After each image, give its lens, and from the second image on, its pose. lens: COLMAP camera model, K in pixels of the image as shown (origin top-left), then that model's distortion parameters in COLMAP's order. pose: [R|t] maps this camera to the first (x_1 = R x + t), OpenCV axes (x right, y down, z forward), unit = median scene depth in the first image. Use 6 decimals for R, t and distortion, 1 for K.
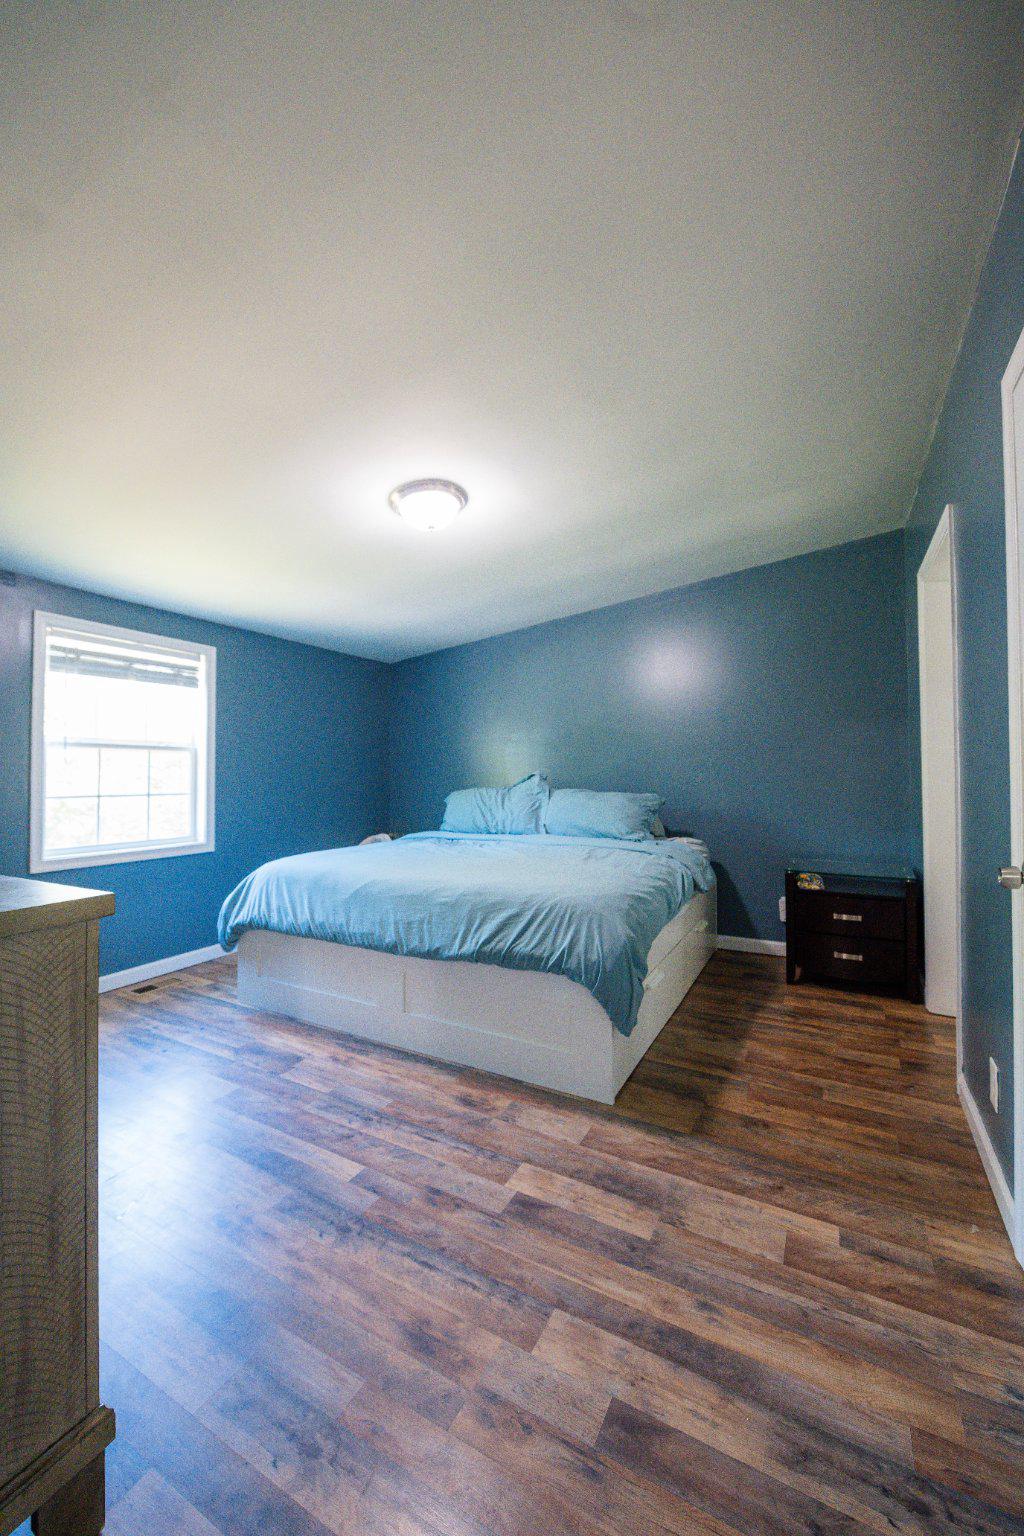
lens RADIAL K [[603.7, 0, 507.7], [0, 603.7, 771.2], [0, 0, 1]] dist [-0.002321, -0.000496]
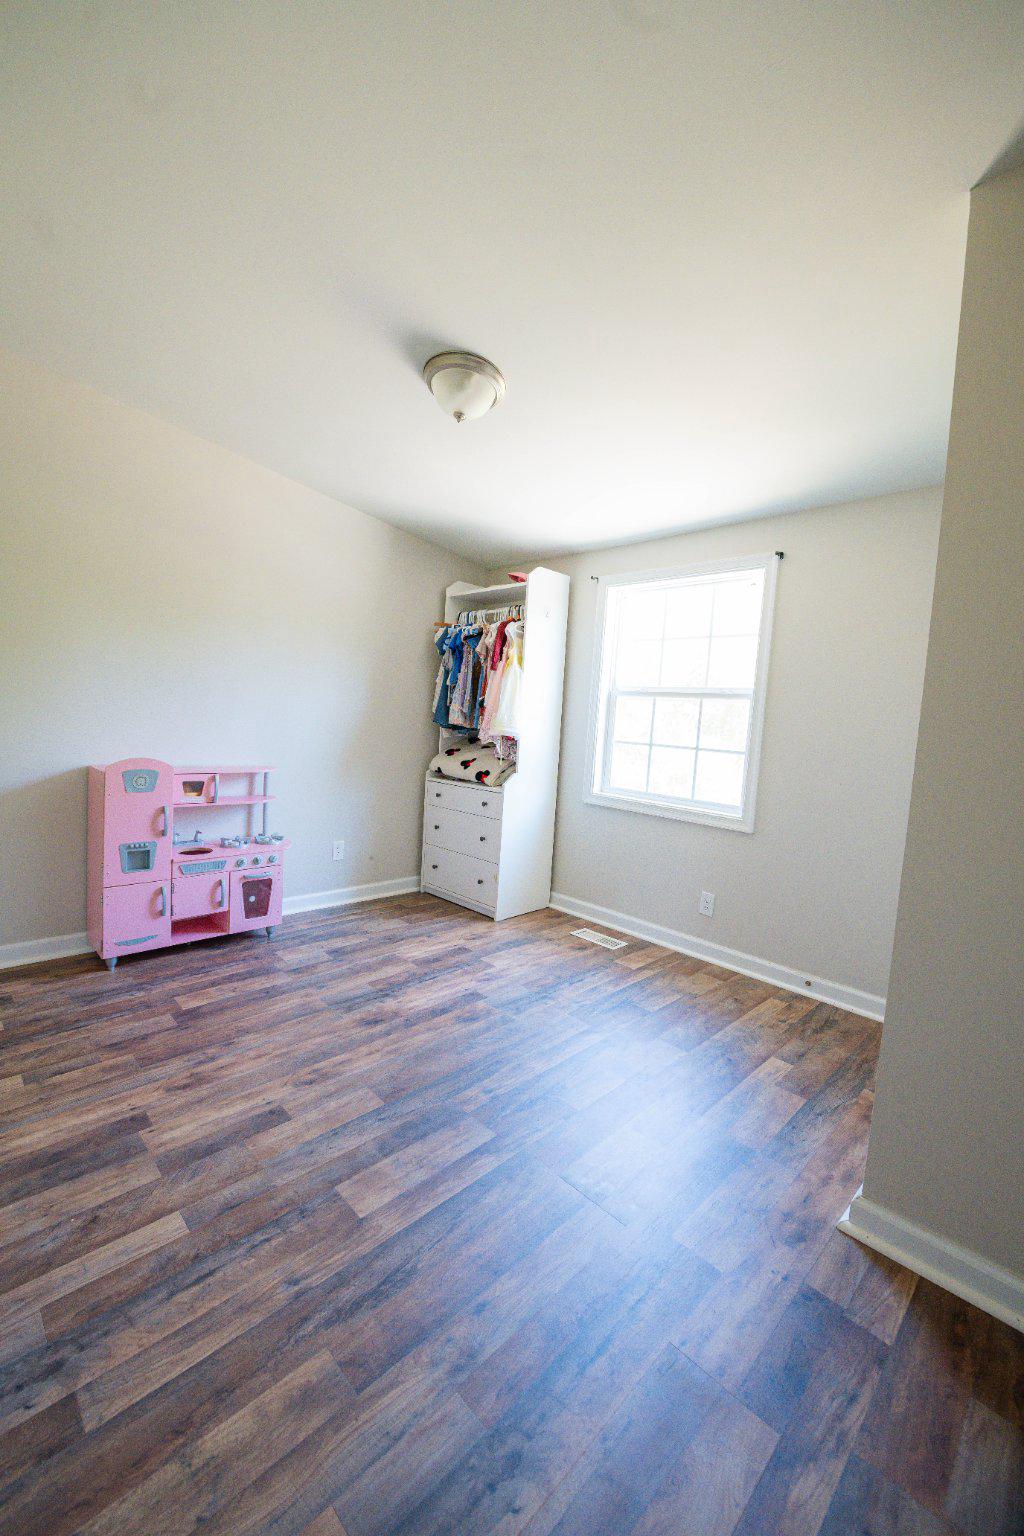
lens RADIAL K [[603.7, 0, 510.3], [0, 603.7, 765.4], [0, 0, 1]] dist [-0.002321, -0.000496]
pose [[0.279496, -0.060499, 0.958239, -0.837515], [-0.077214, 0.993364, 0.085238, 0.005597], [-0.957037, -0.097813, 0.272970, 0.464874]]
